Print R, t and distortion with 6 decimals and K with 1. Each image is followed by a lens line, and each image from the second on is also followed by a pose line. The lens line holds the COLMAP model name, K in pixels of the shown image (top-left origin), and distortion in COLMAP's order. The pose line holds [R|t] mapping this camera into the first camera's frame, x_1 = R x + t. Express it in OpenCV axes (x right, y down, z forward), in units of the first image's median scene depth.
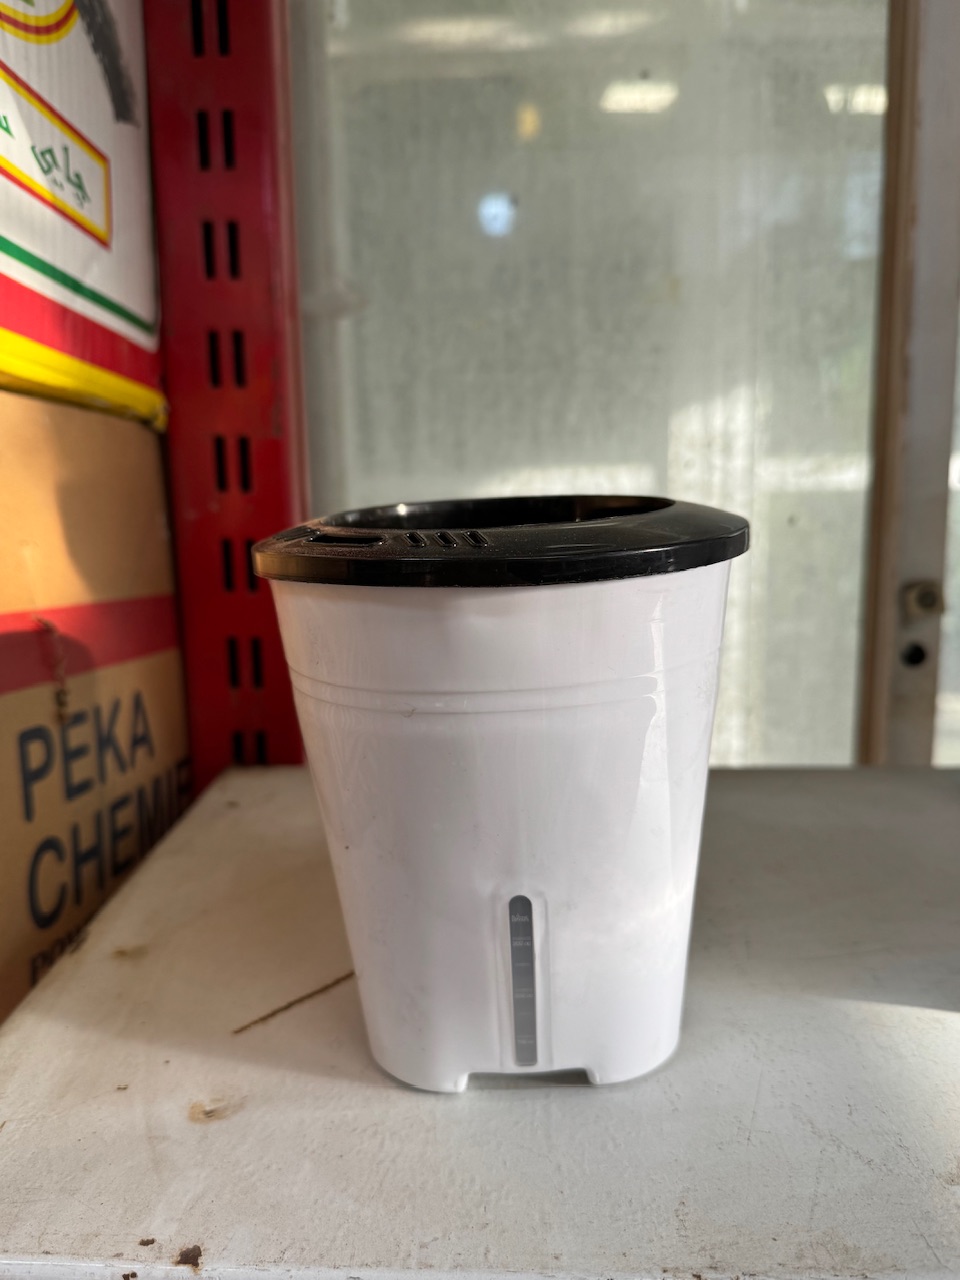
lens RADIAL K [[1090.0, 0, 480.9], [0, 1090.0, 642.5], [0, 0, 1]] dist [-0.057708, 0.012482]
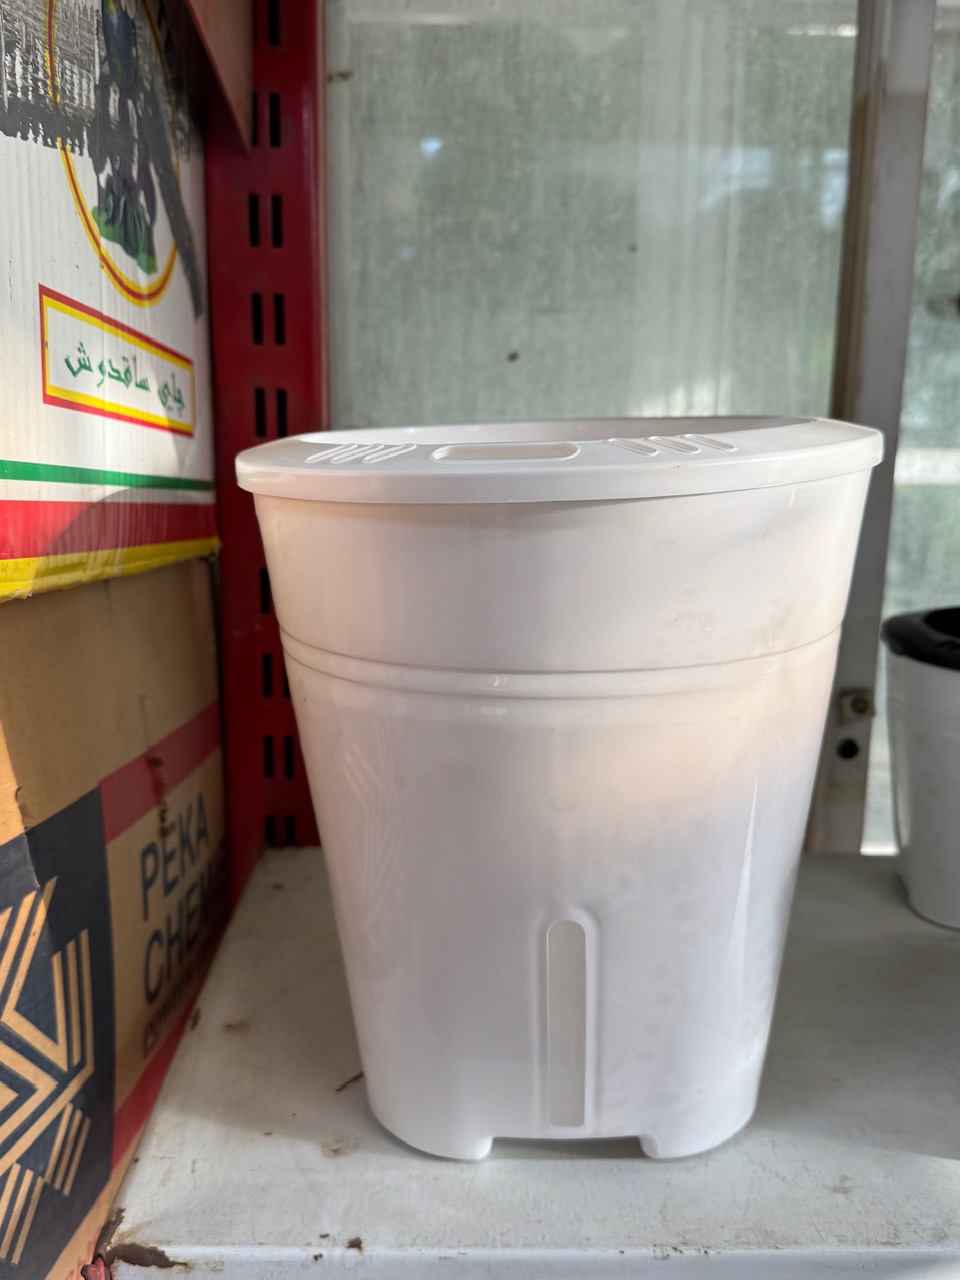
lens RADIAL K [[1235.6, 0, 480.0], [0, 1235.6, 640.0], [0, 0, 1]] dist [-0.002657, -0.081949]
pose [[0.998035, 0.014288, 0.061008, -0.115954], [-0.016323, 0.999323, 0.032973, -0.204560], [-0.060496, -0.033904, 0.997592, -0.427904]]
